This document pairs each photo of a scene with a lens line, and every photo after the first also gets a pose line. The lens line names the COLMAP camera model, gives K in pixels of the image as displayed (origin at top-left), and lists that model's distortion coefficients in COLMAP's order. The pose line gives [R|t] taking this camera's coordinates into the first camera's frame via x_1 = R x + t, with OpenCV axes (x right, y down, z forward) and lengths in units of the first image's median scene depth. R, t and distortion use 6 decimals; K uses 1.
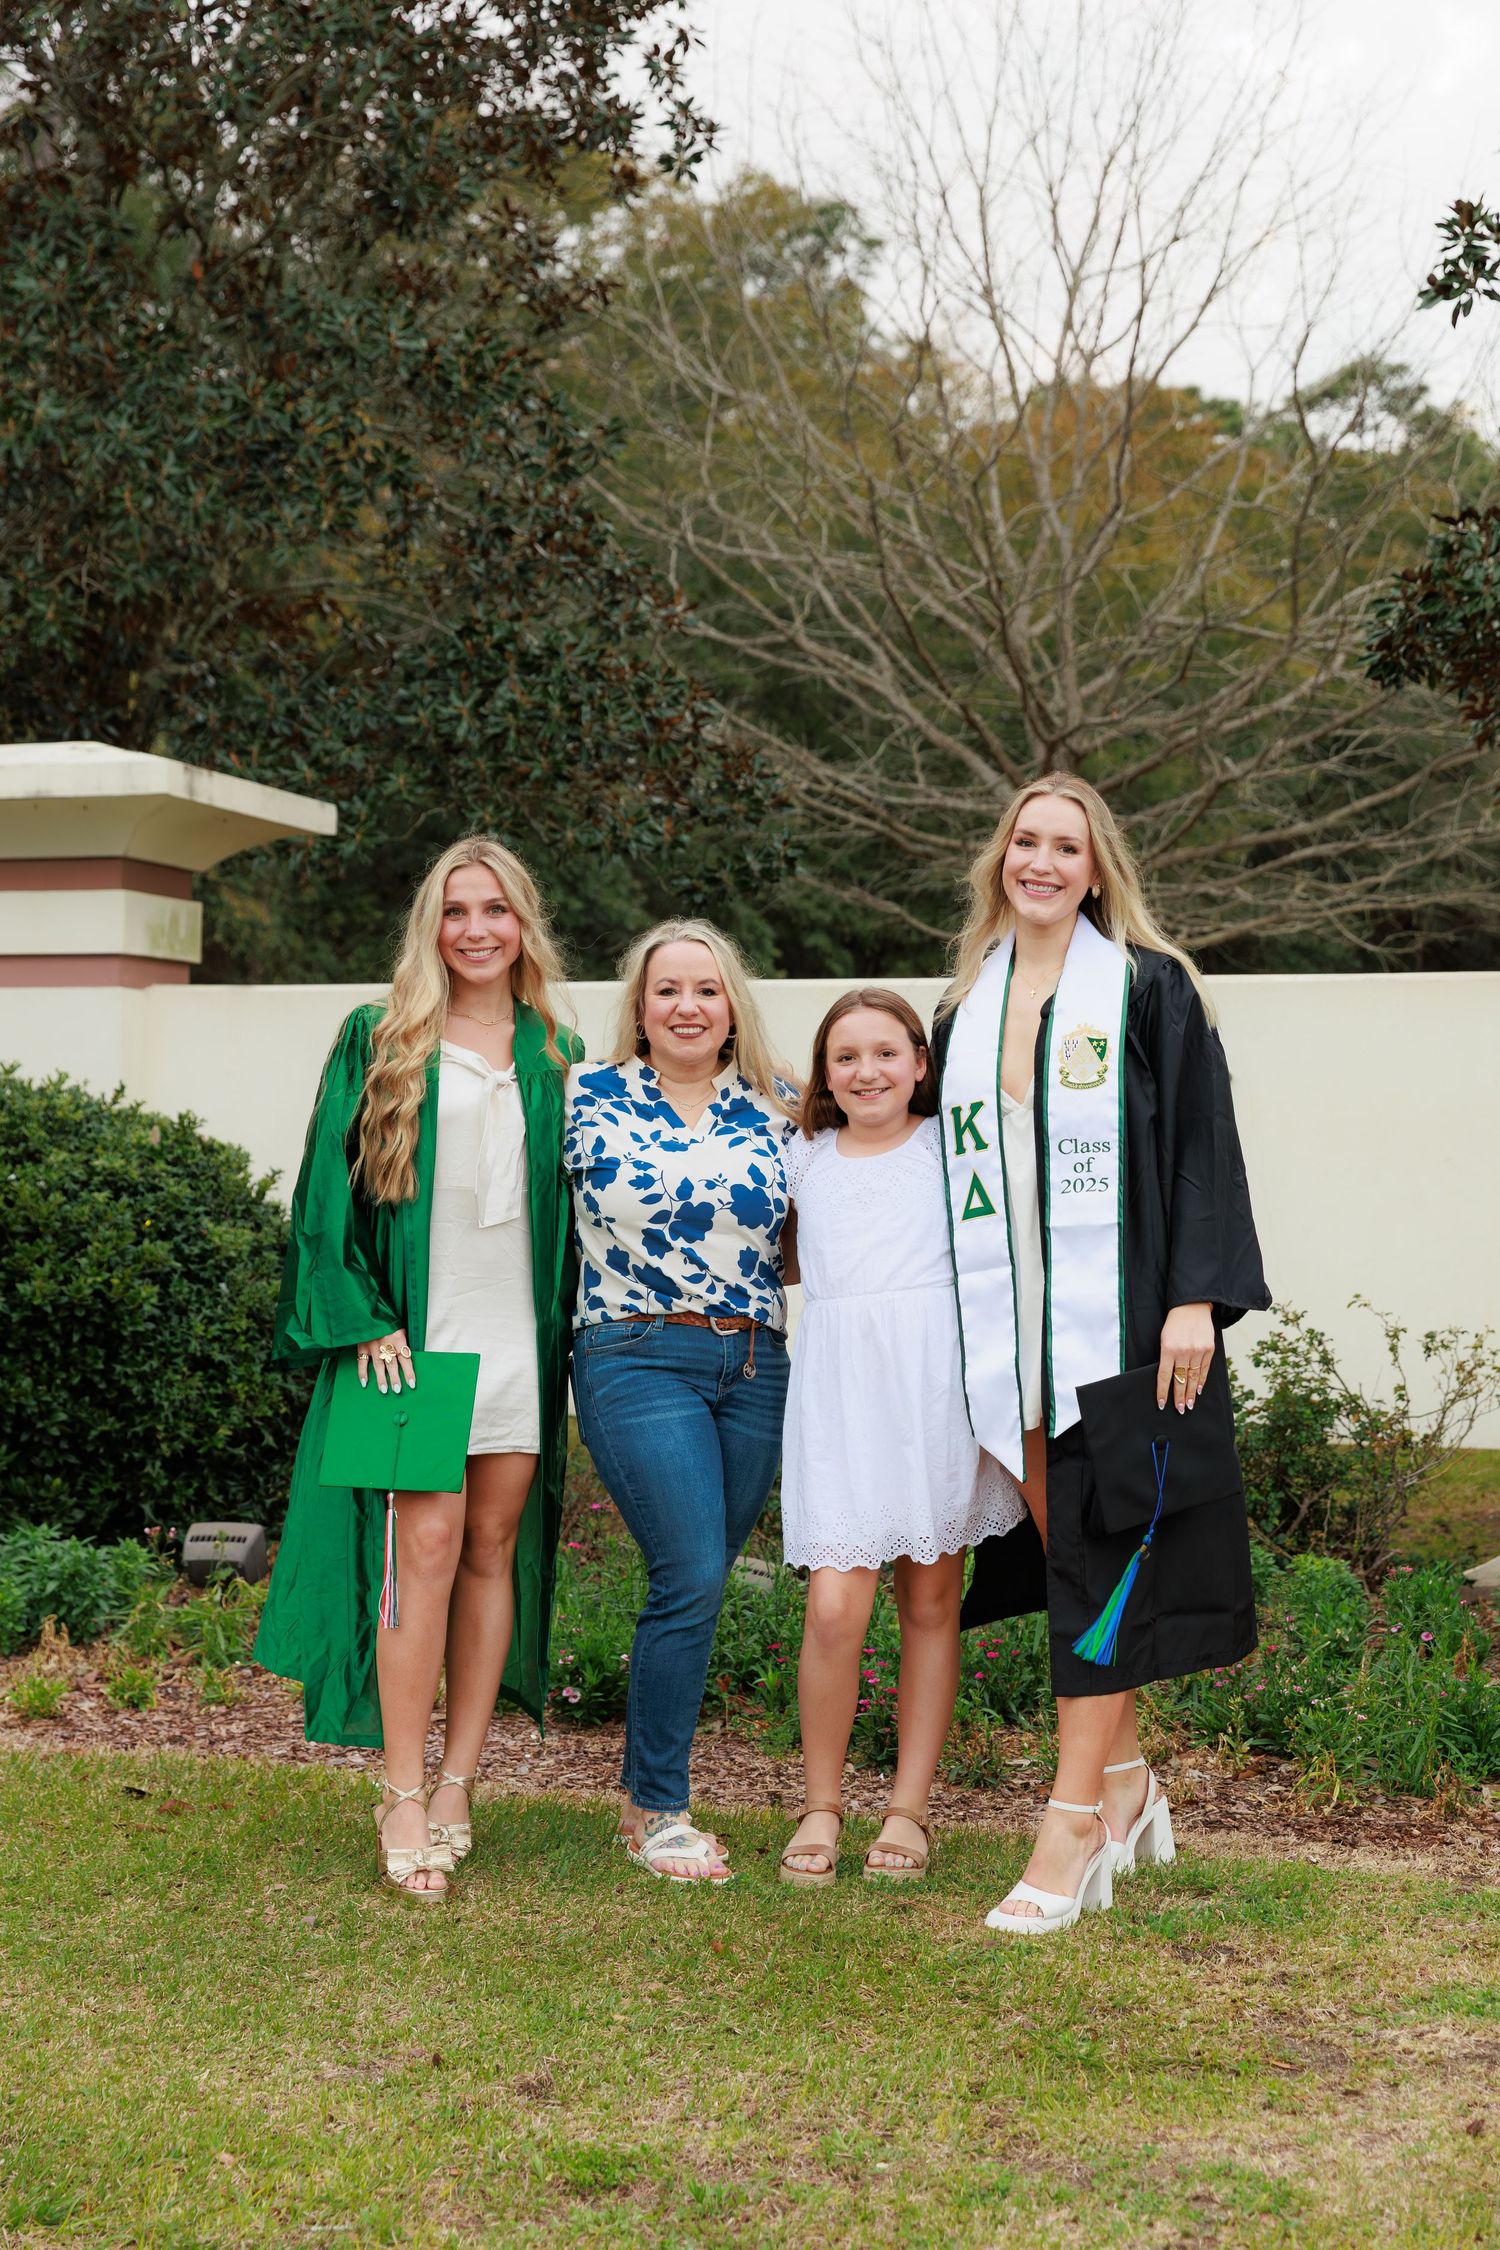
lens RADIAL K [[3377.6, 0, 753.3], [0, 3377.6, 1090.9], [0, 0, 1]] dist [-0.006127, 0.134969]
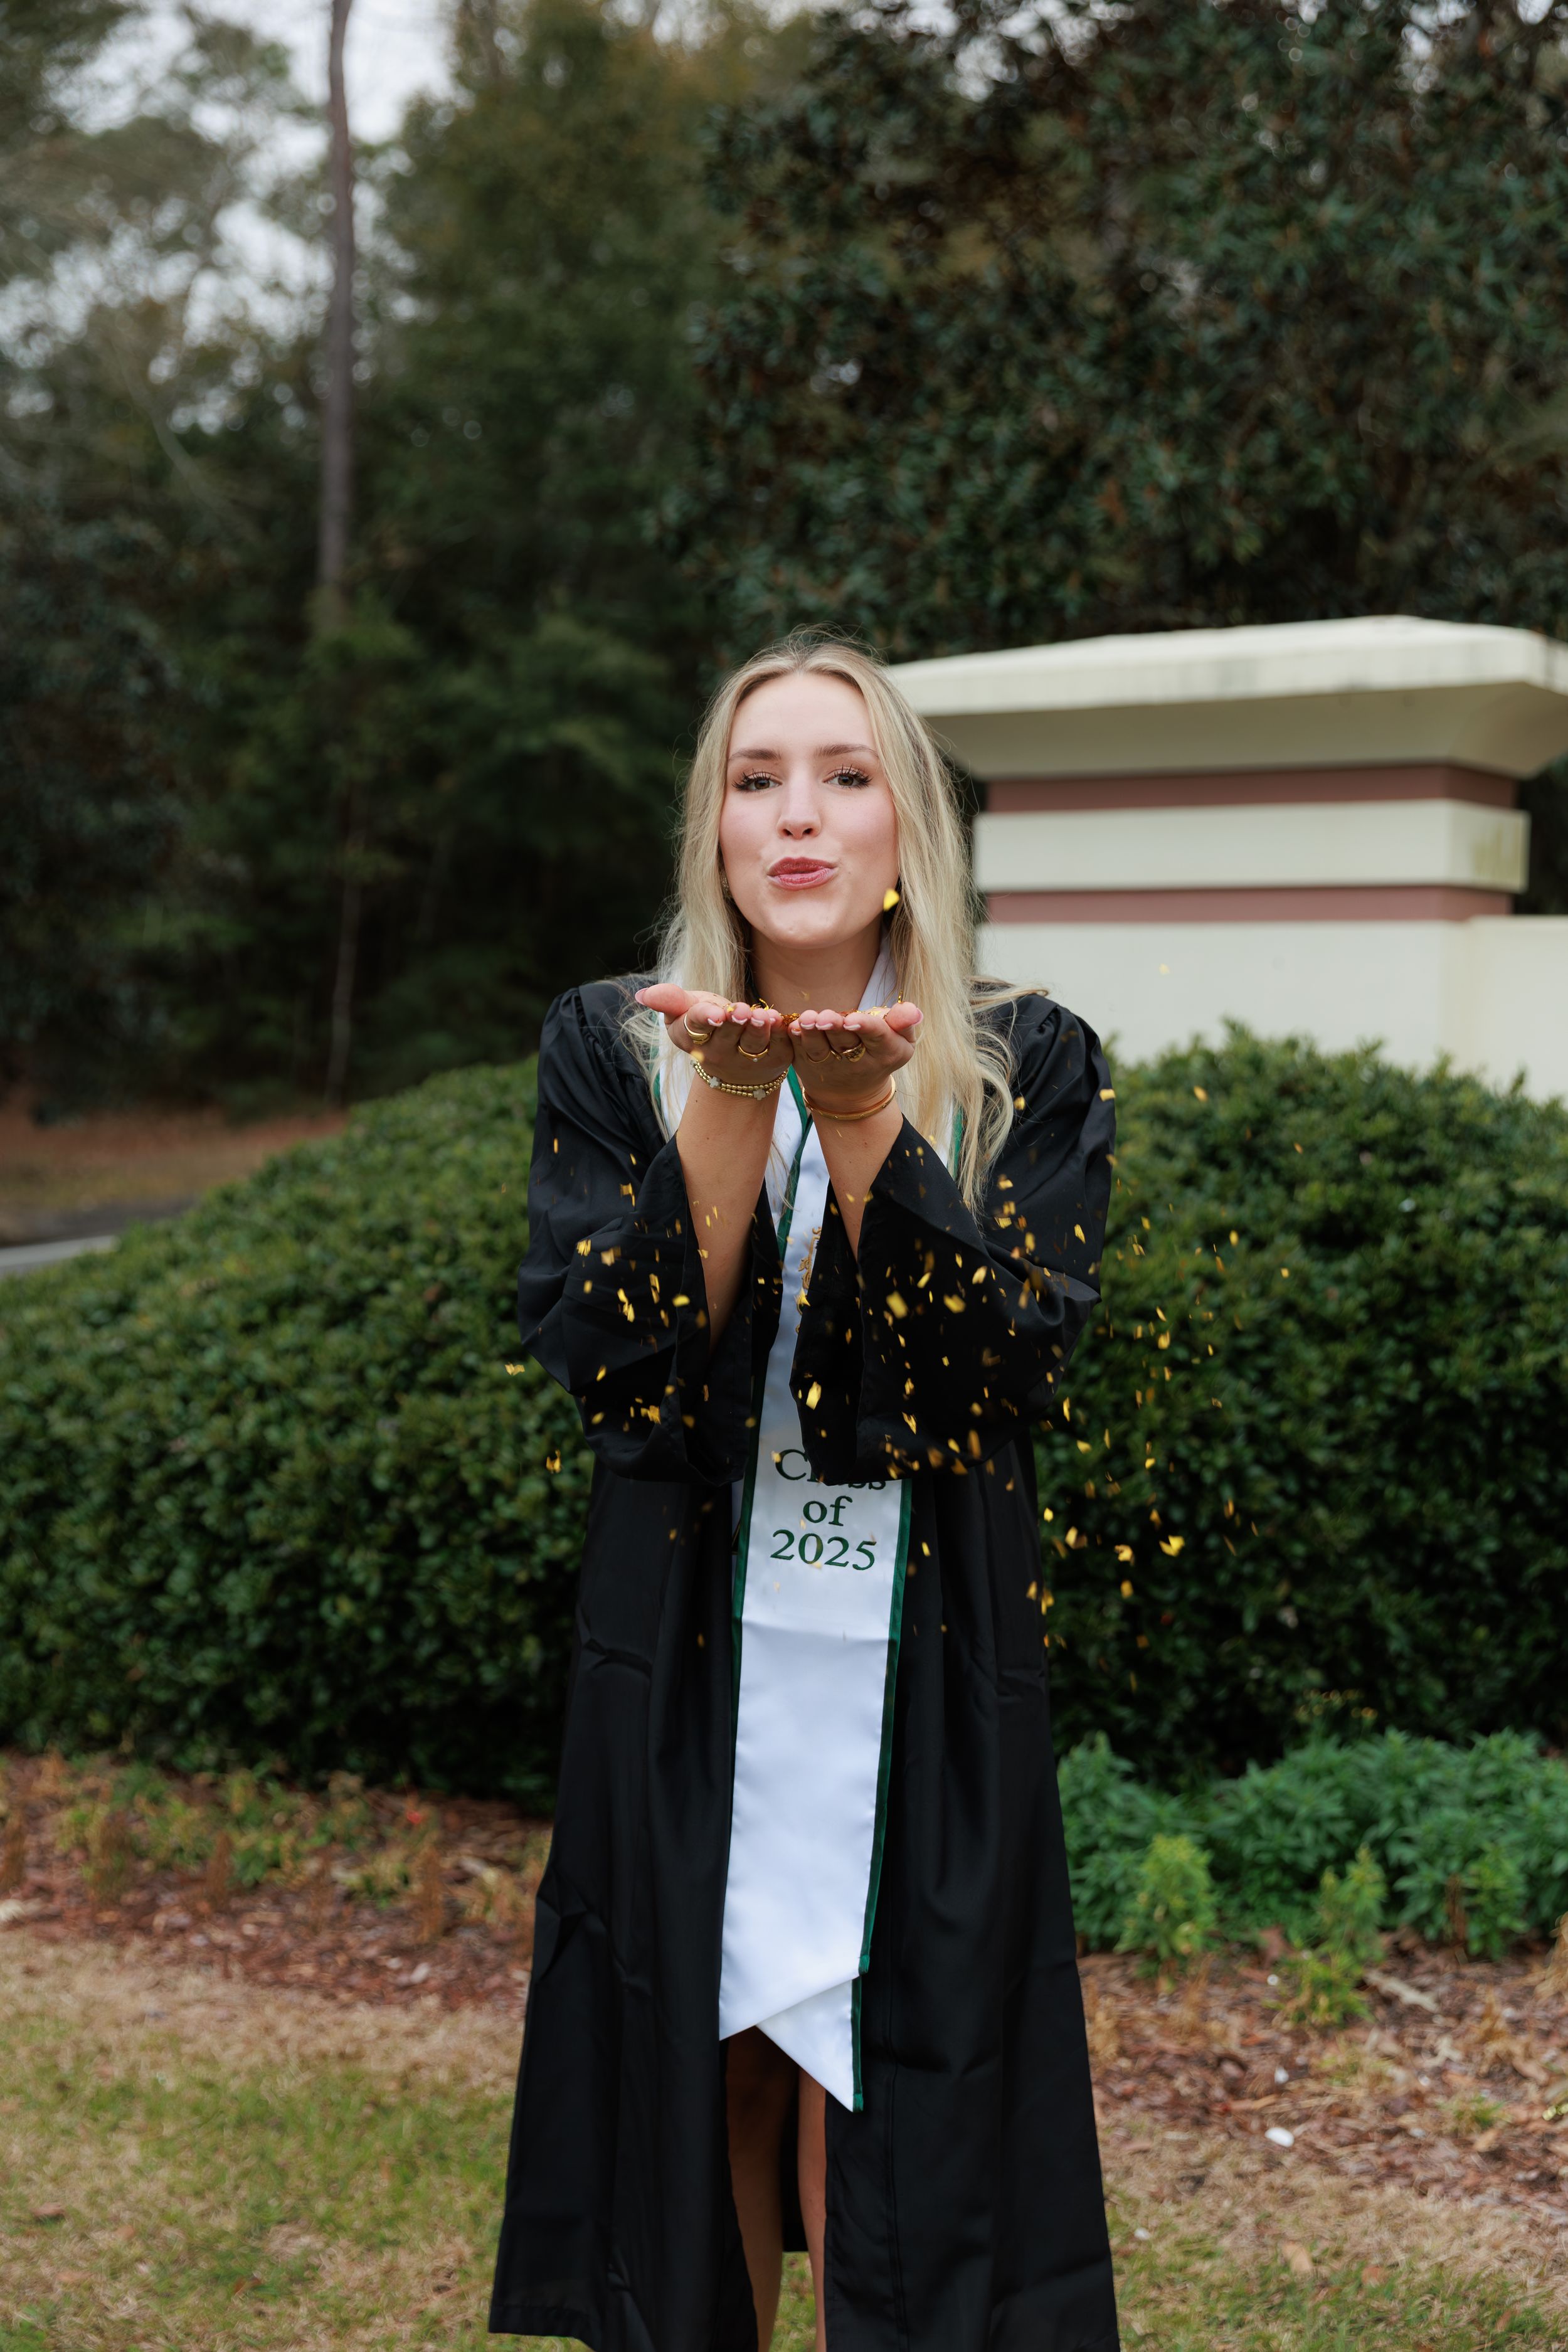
lens RADIAL K [[2921.7, 0, 784.0], [0, 2921.7, 1176.0], [0, 0, 1]] dist [0.004076, 0.041483]
pose [[0.954638, 0.018743, -0.297178, -0.128708], [0.003635, 0.997209, 0.074571, -0.023190], [0.297746, -0.072269, 0.951906, 0.285143]]
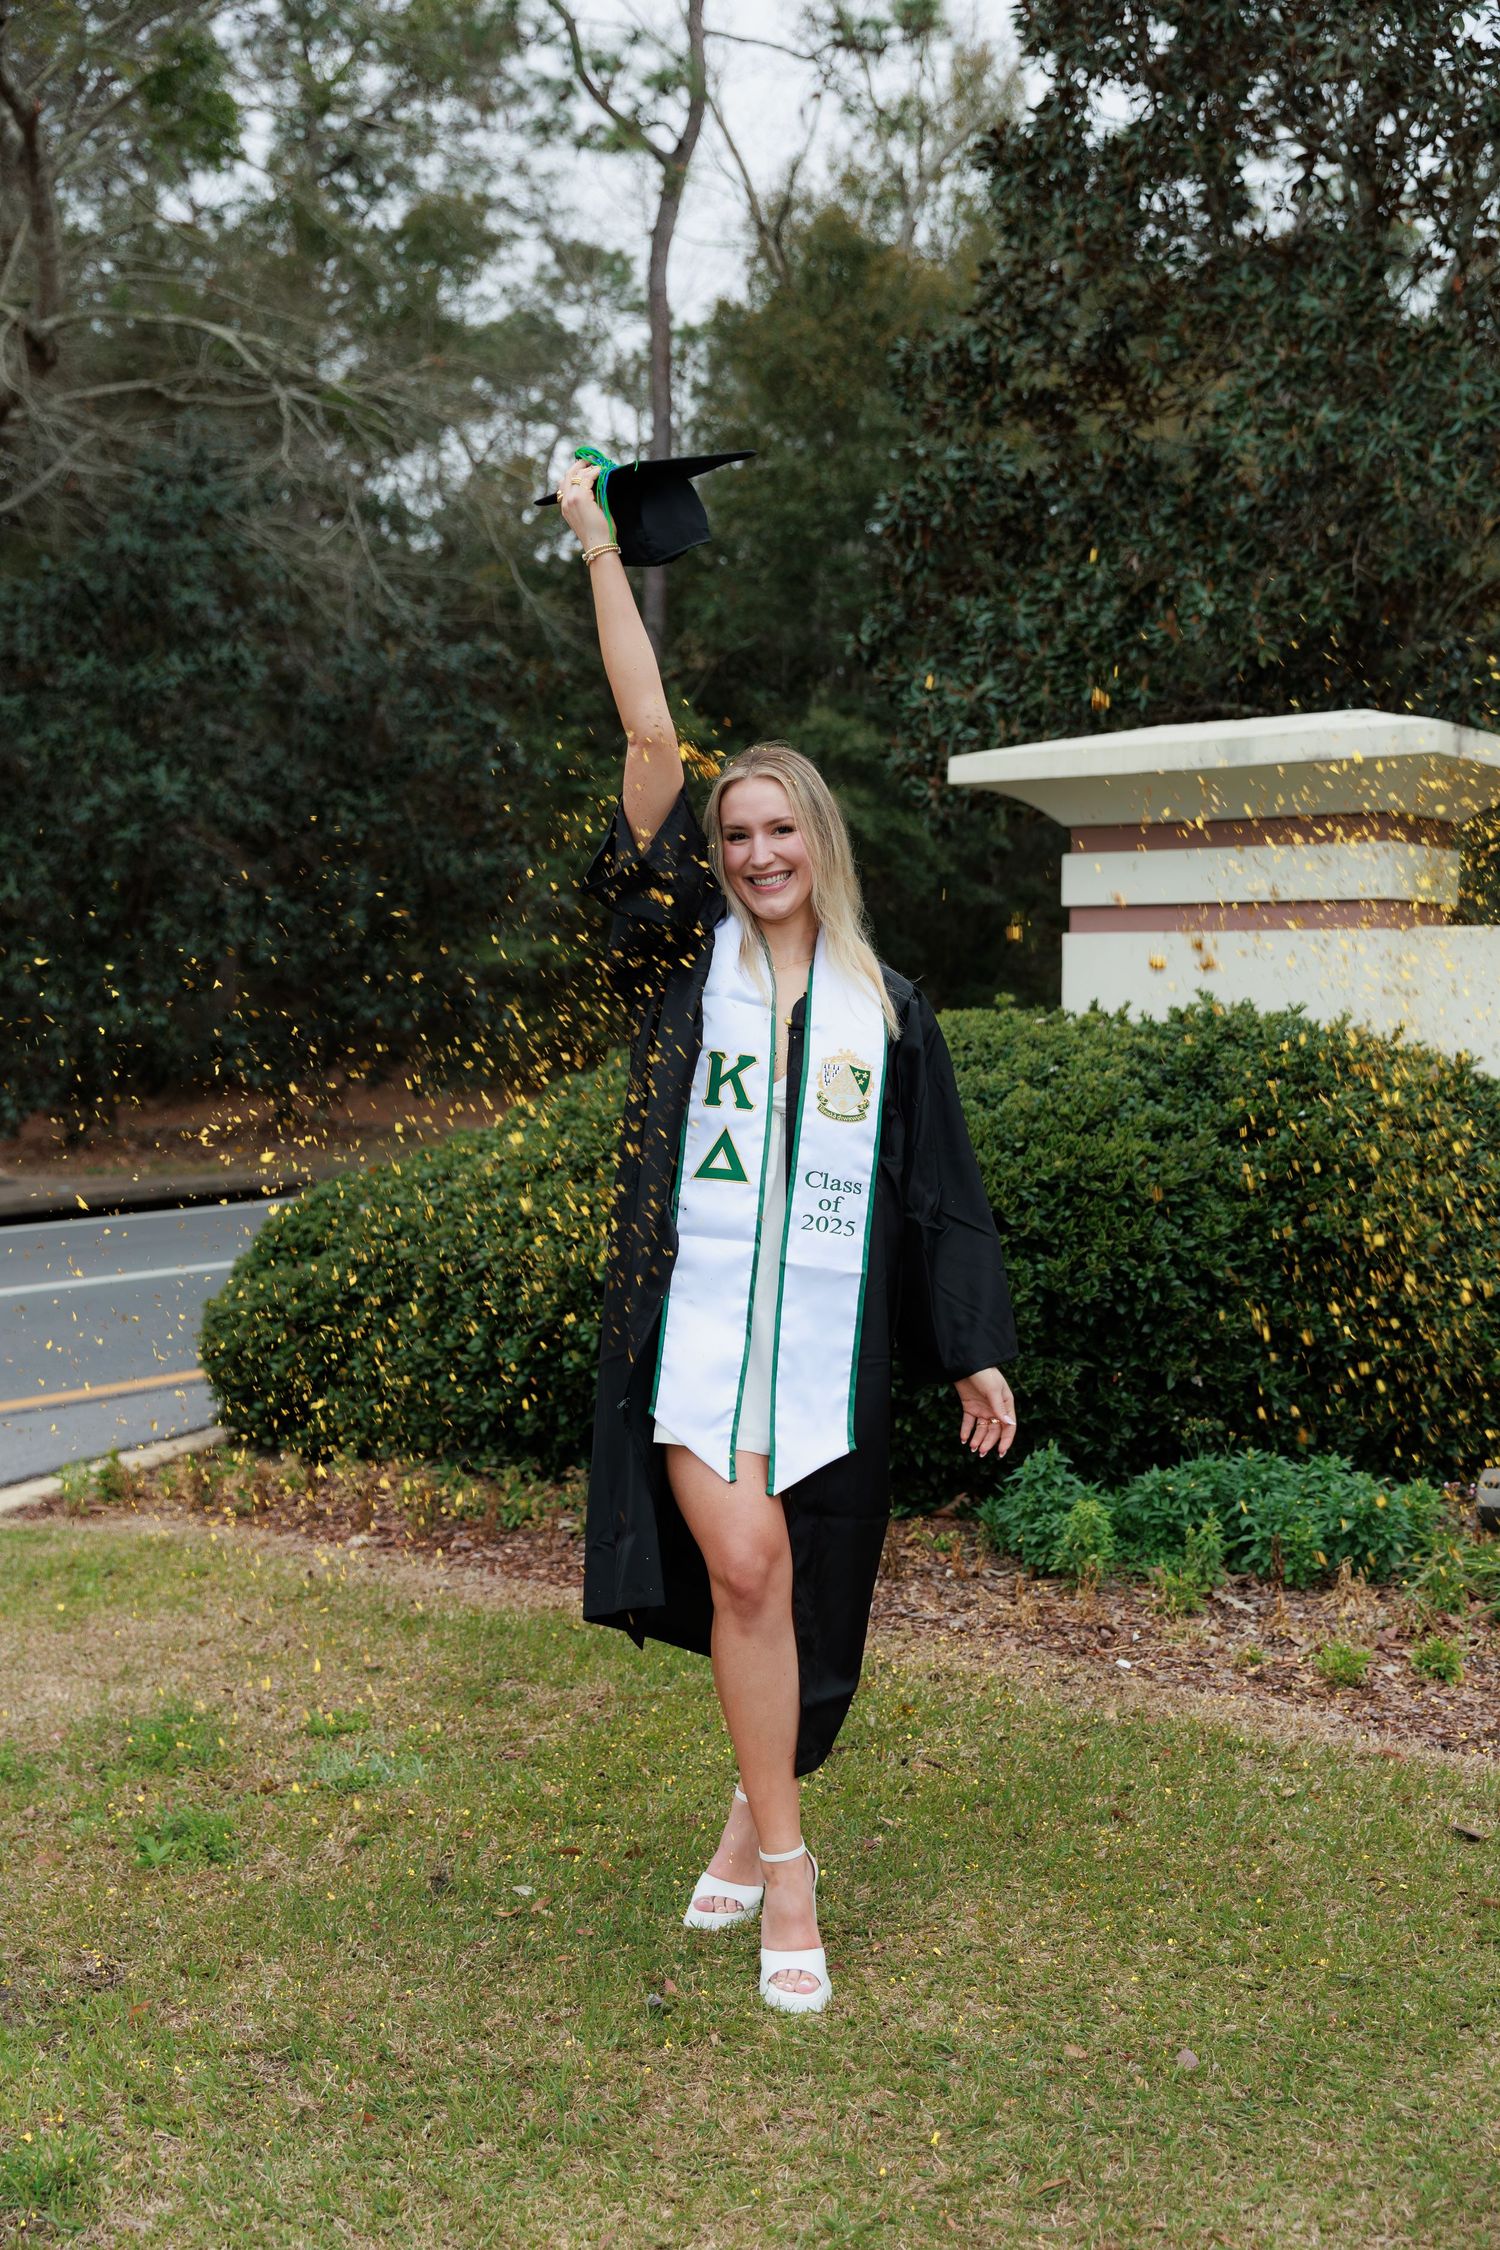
lens RADIAL K [[2386.9, 0, 750.5], [0, 2386.9, 1157.9], [0, 0, 1]] dist [0.006344, -0.009482]
pose [[0.913602, 0.028837, -0.405587, -0.057074], [0.000911, 0.997334, 0.072962, -0.012899], [0.406610, -0.067028, 0.911140, 0.188182]]
